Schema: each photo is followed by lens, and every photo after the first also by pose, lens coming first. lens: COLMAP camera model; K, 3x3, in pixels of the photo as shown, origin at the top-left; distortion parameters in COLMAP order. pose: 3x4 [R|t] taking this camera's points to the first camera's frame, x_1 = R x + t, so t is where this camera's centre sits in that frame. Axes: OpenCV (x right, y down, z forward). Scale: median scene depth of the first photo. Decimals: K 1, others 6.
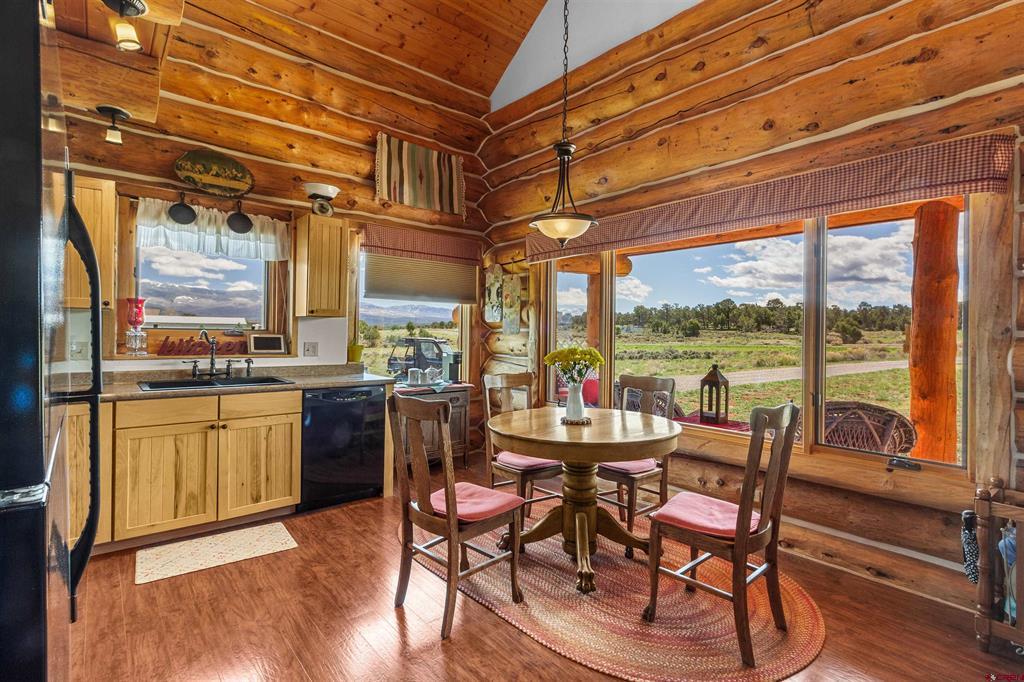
lens RADIAL K [[489.5, 0, 508.2], [0, 489.5, 334.7], [0, 0, 1]] dist [0.009367, -0.002627]
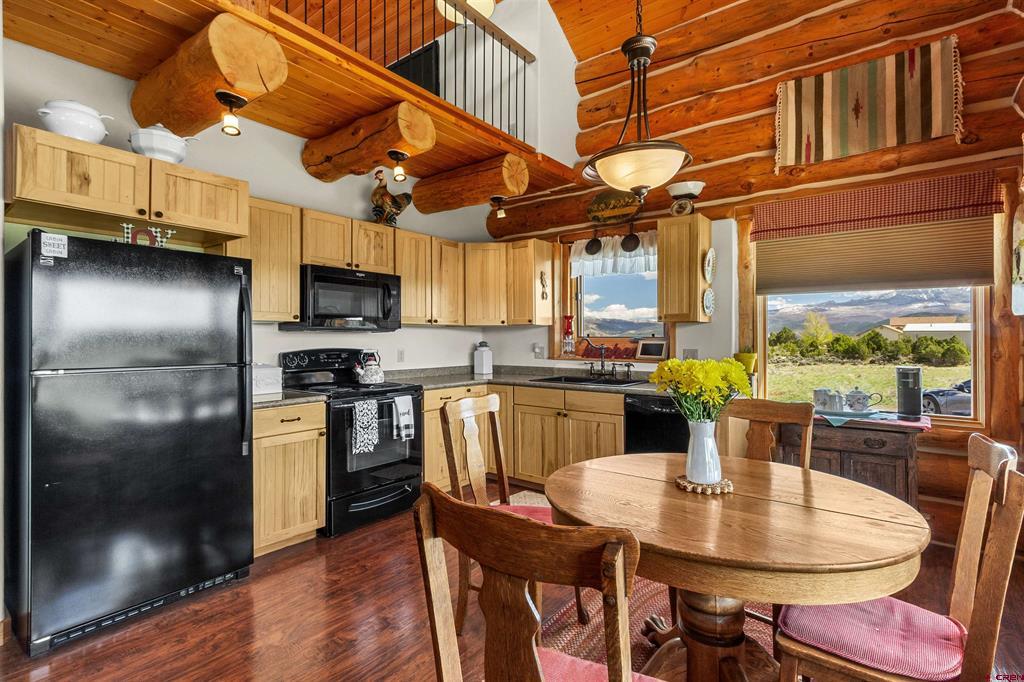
lens RADIAL K [[489.5, 0, 518.6], [0, 489.5, 336.3], [0, 0, 1]] dist [0.009367, -0.002627]
pose [[0.211652, -0.017578, -0.977187, 0.501560], [0.002012, 0.999844, -0.017550, 0.007289], [0.977343, 0.001749, 0.211654, 0.512397]]
